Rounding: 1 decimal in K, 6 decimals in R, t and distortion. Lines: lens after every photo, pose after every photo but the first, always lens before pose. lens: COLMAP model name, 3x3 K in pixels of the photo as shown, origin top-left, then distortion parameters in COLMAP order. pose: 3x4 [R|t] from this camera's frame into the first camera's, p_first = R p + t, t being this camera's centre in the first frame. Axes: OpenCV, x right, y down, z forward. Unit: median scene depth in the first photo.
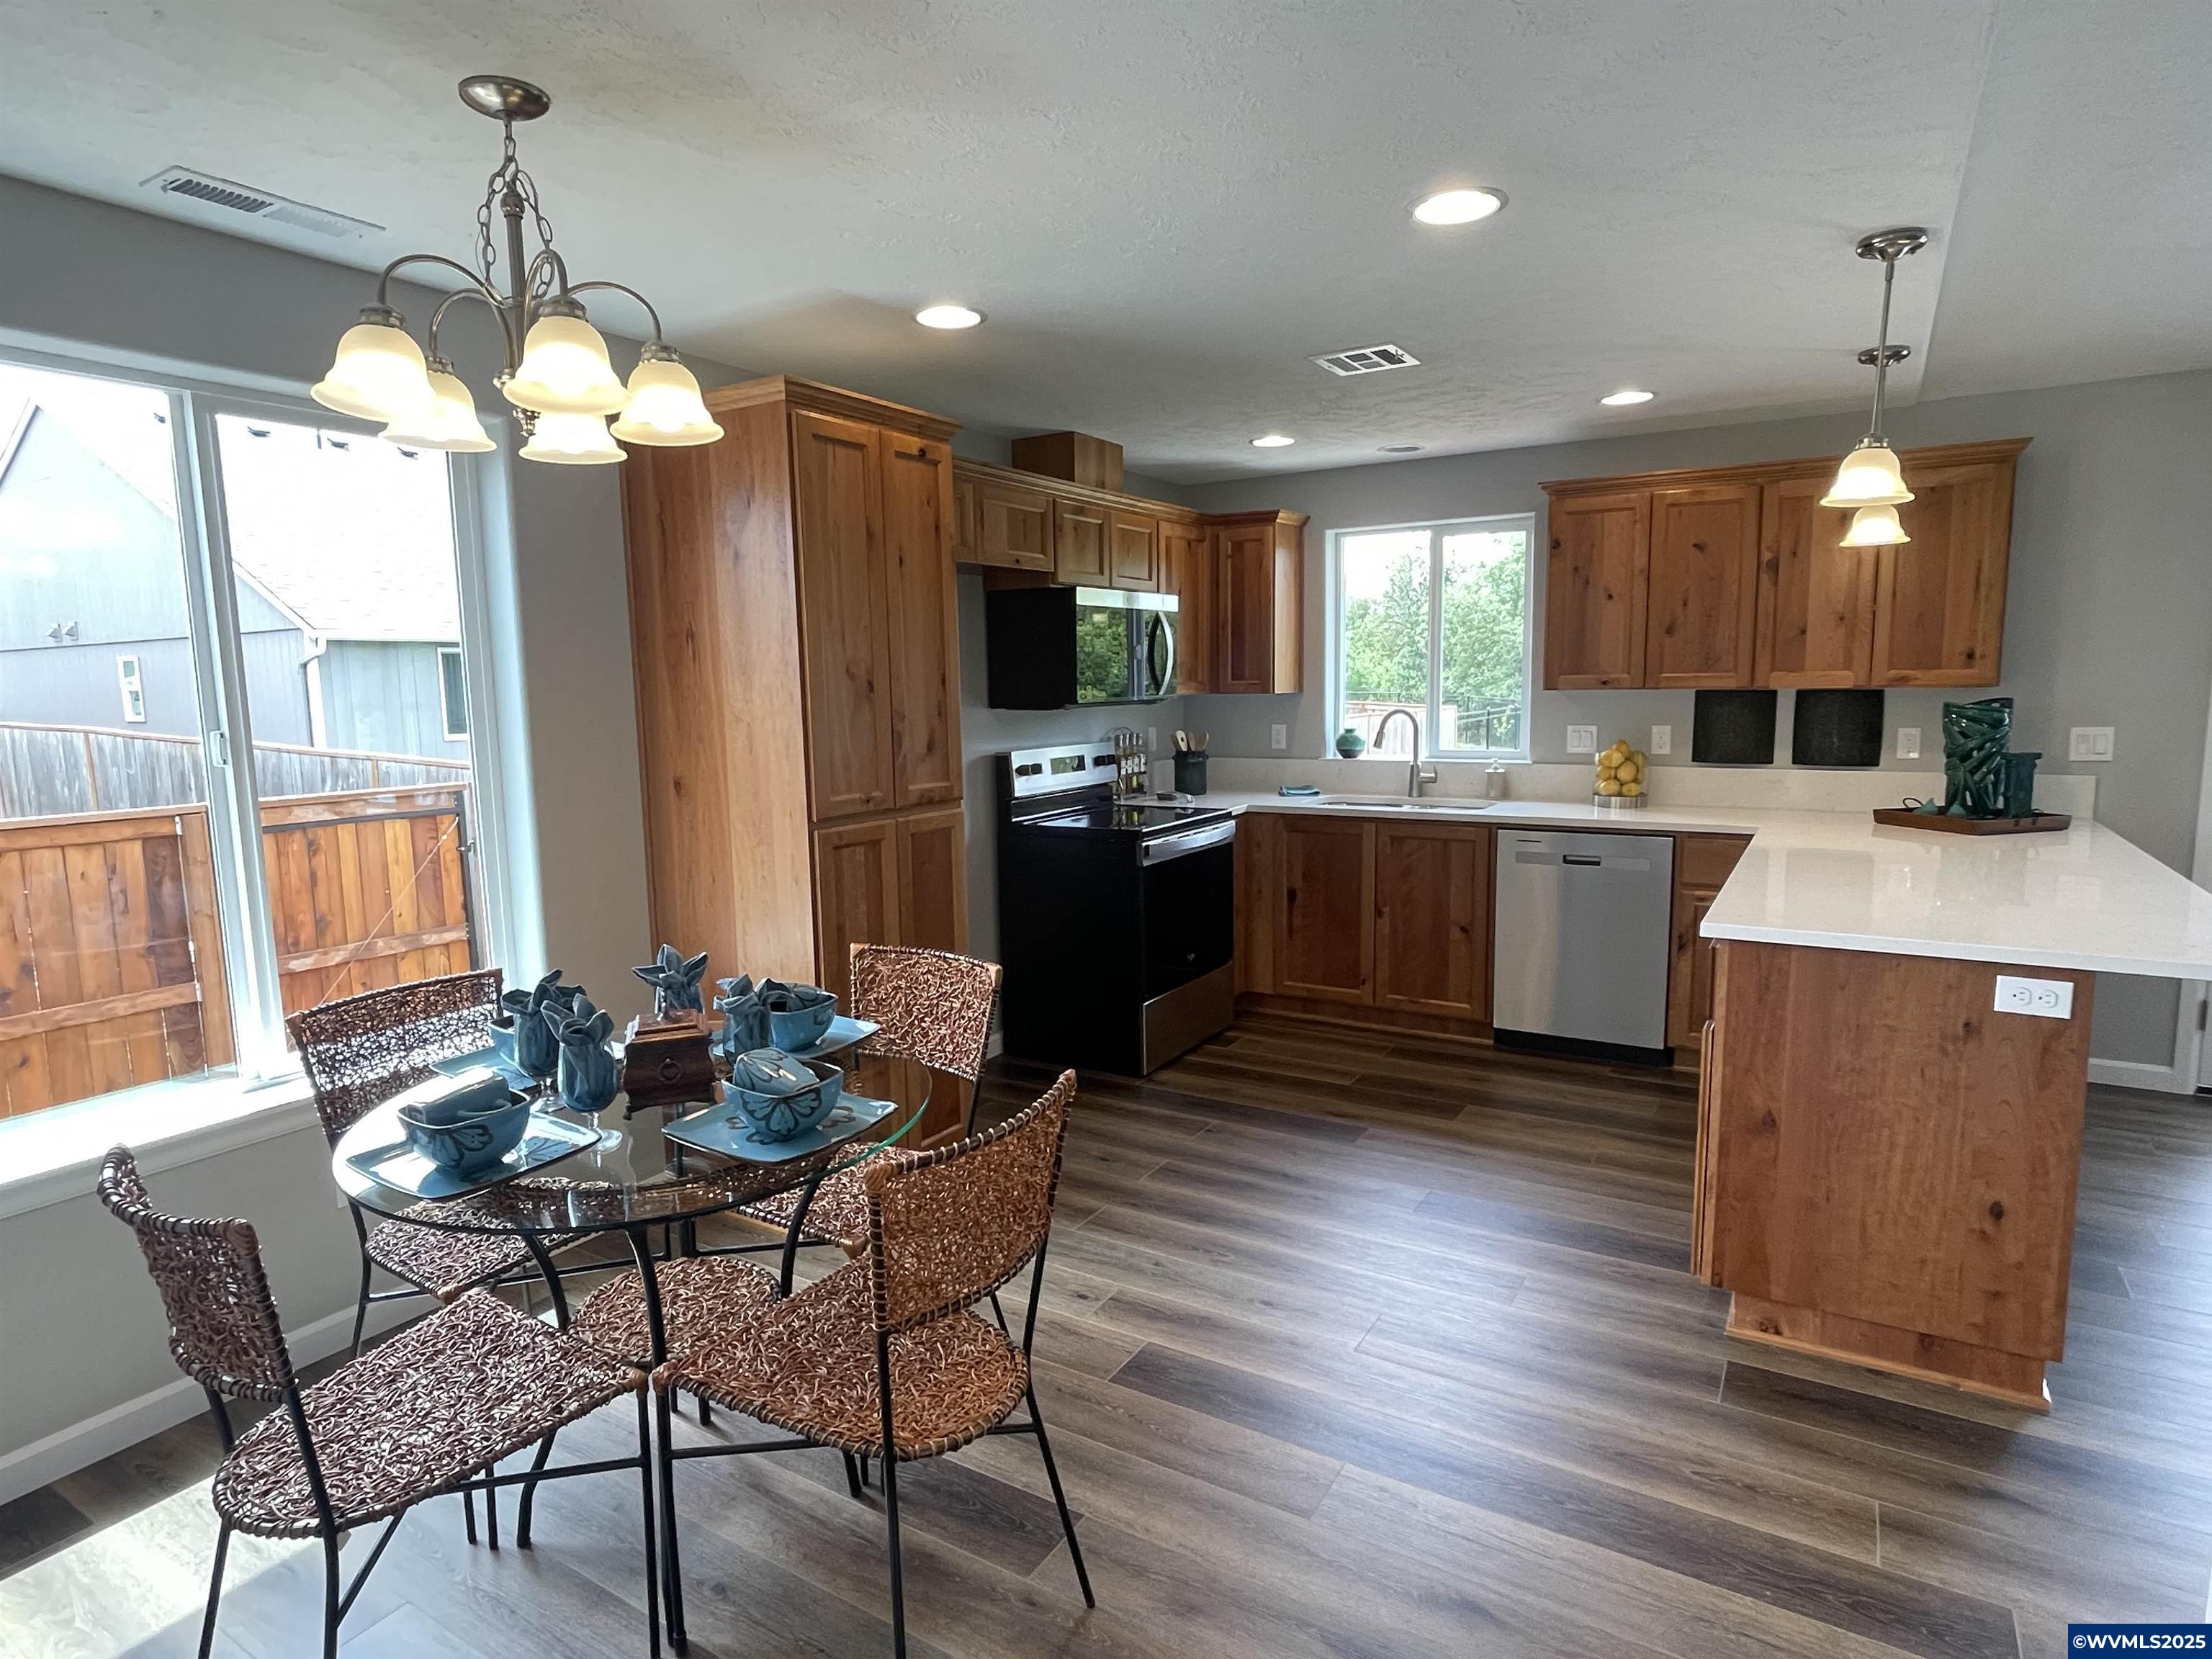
lens RADIAL K [[1219.2, 0, 1091.7], [0, 1219.2, 836.9], [0, 0, 1]] dist [0.000665, -0.001172]
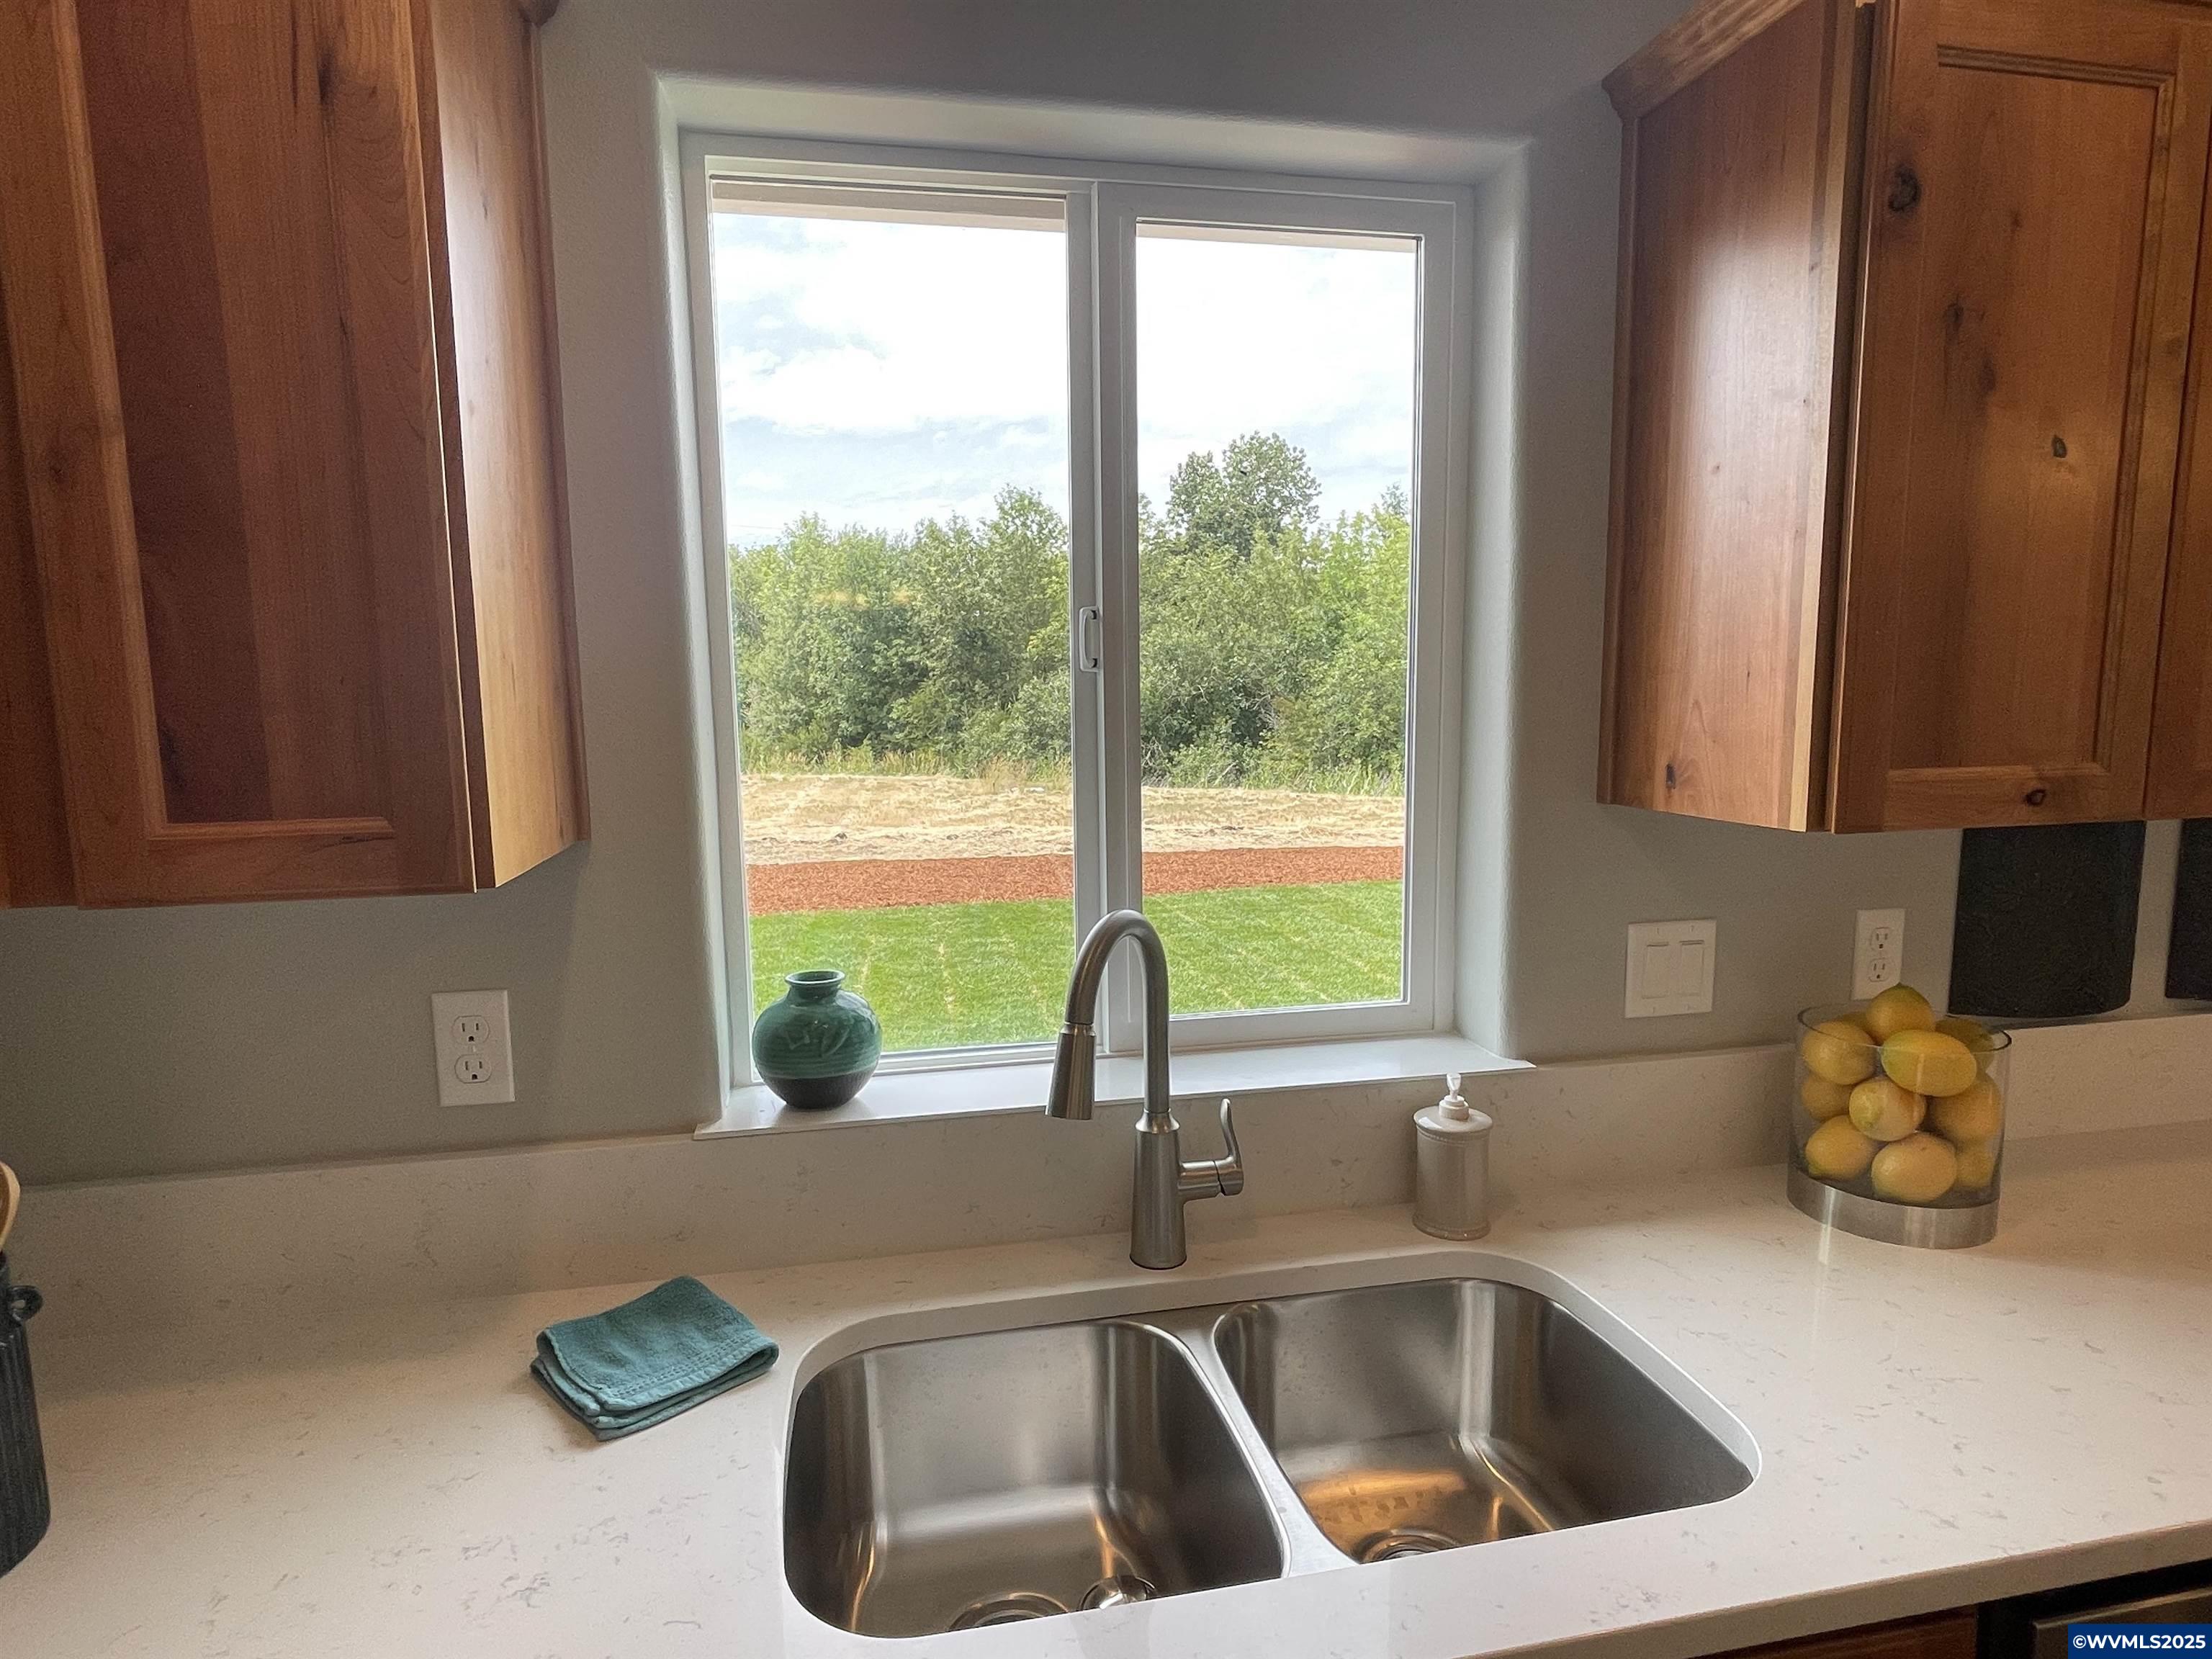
lens RADIAL K [[1216.8, 0, 1090.4], [0, 1216.8, 836.5], [0, 0, 1]] dist [-0.005080, -0.001439]
pose [[0.735322, -0.070359, 0.674056, 0.125438], [0.090311, 0.995899, 0.005433, -0.151223], [-0.671674, 0.056880, 0.738660, 1.044712]]
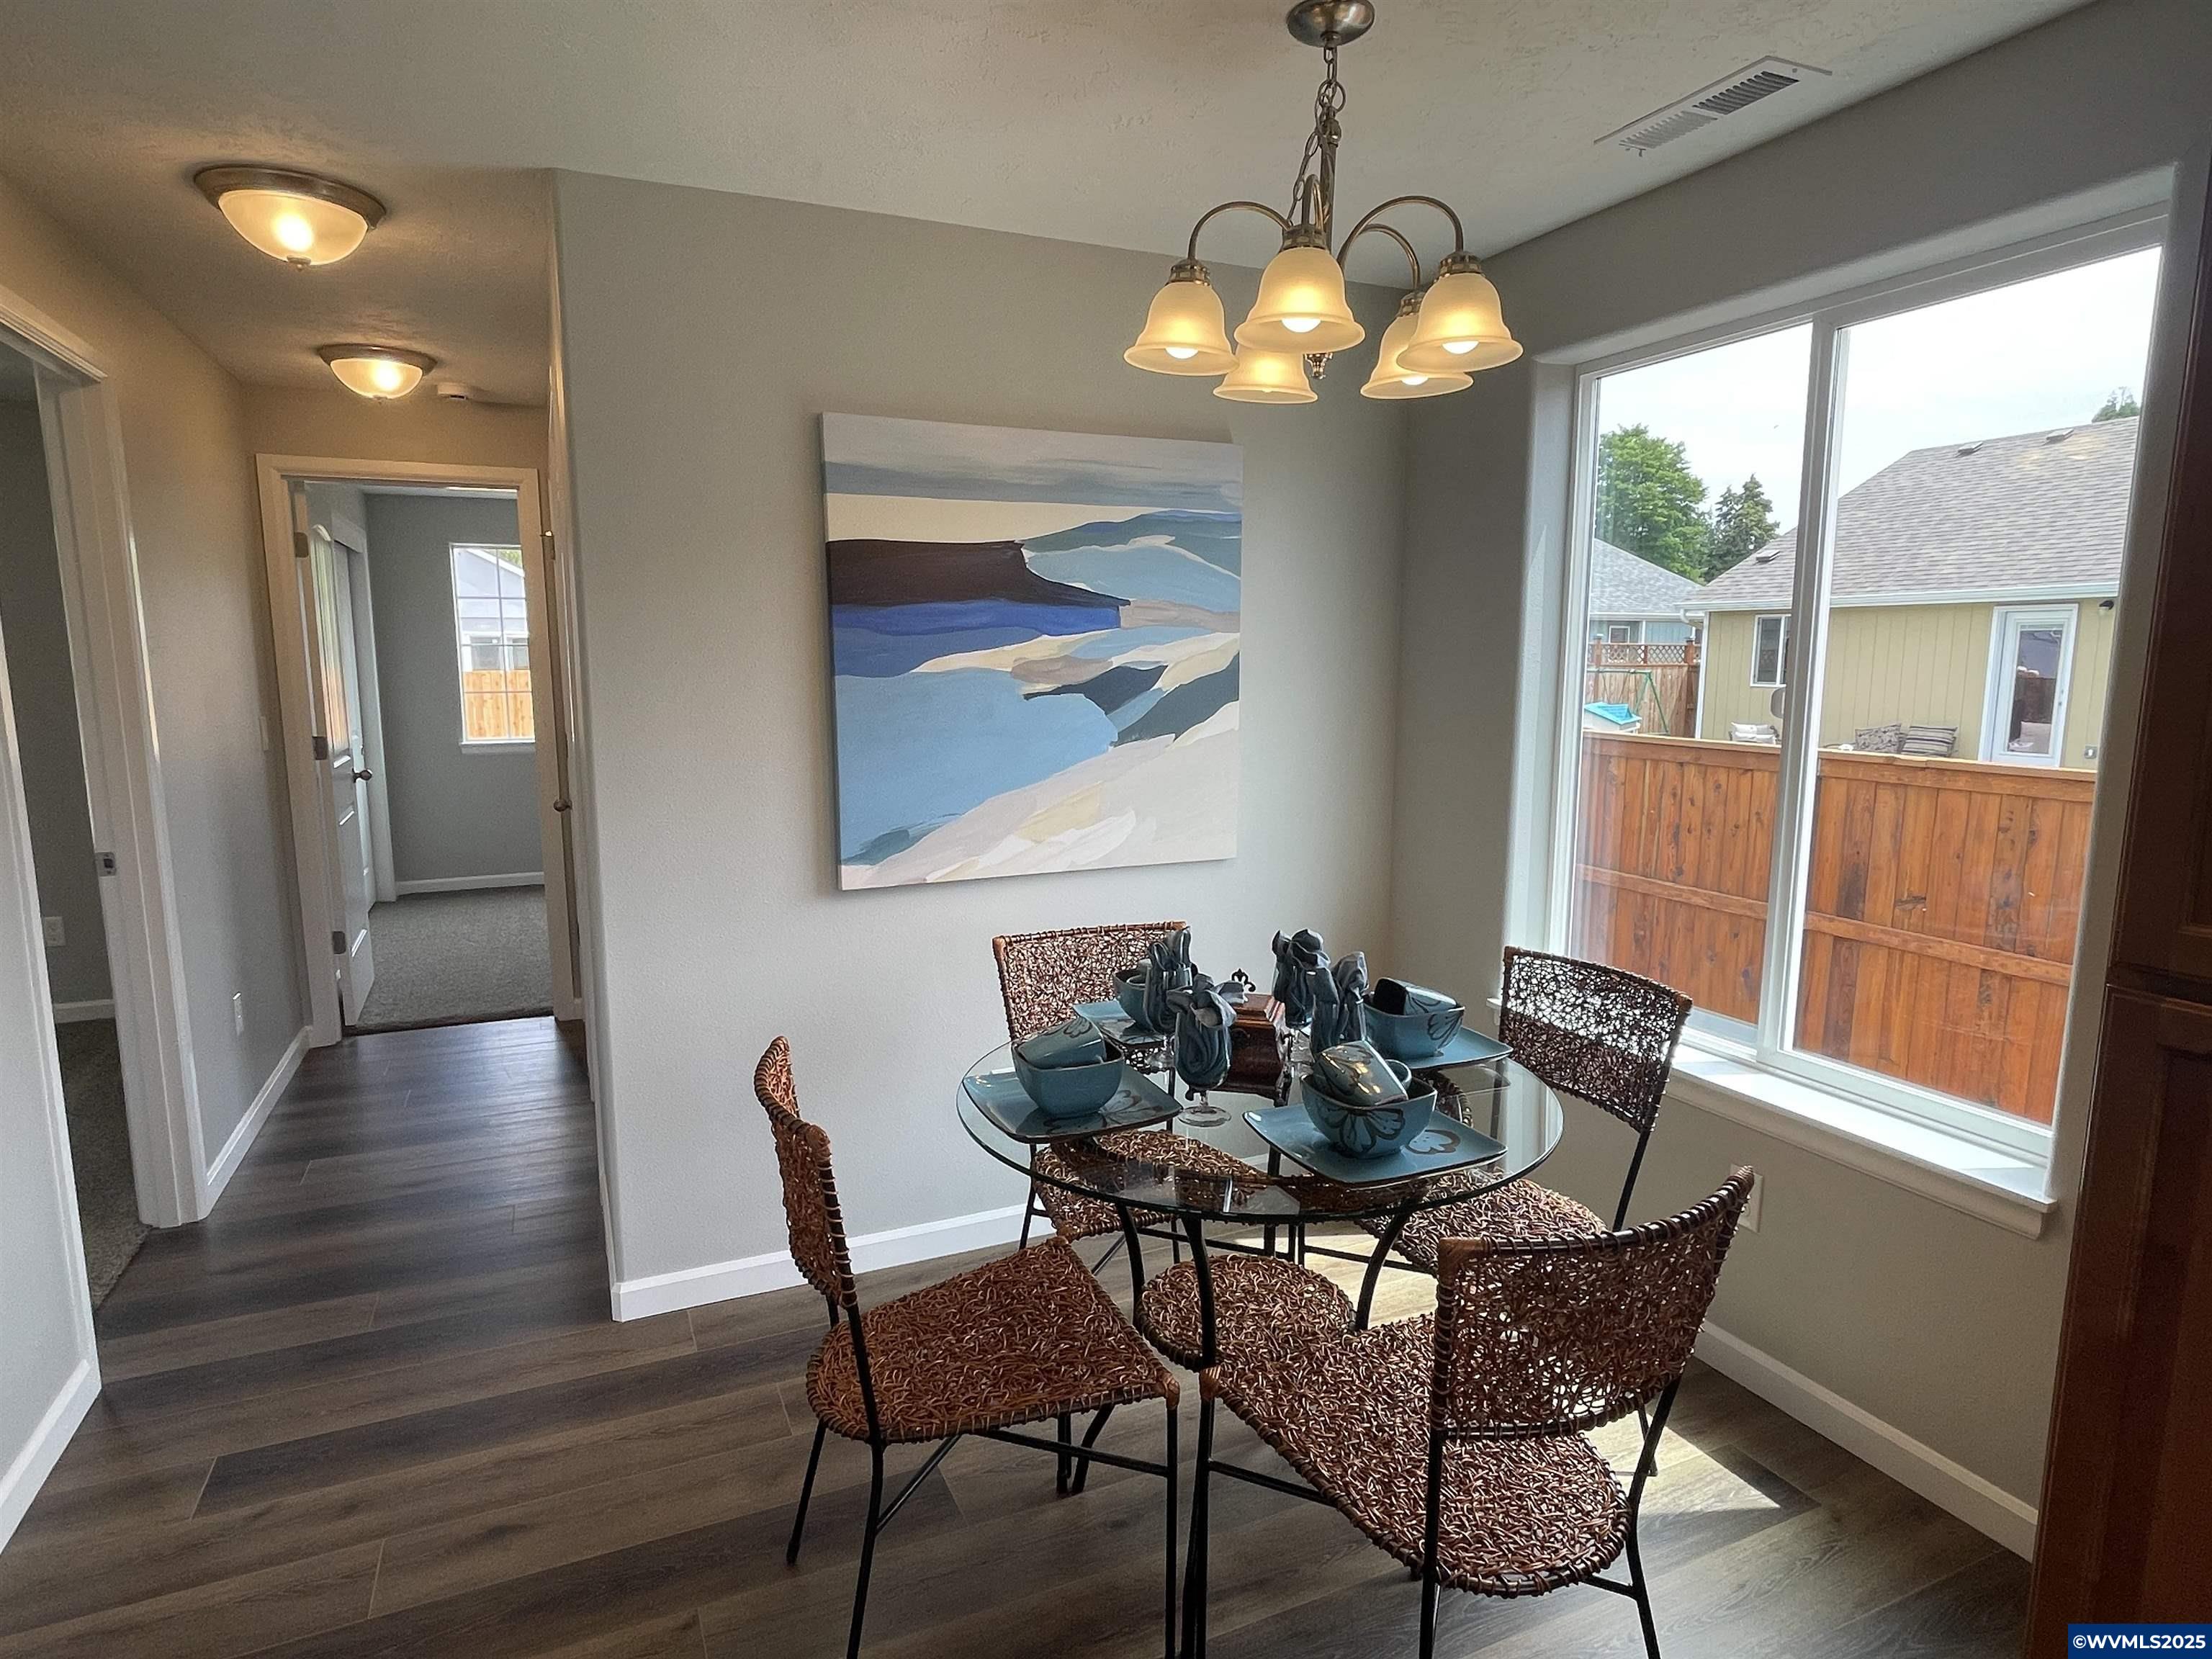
lens RADIAL K [[1219.2, 0, 1091.7], [0, 1219.2, 836.9], [0, 0, 1]] dist [0.000665, -0.001172]
pose [[-0.559457, 0.137352, -0.817400, 0.224032], [-0.098698, 0.968118, 0.230231, -0.084877], [0.822962, 0.209480, -0.528064, 0.663707]]
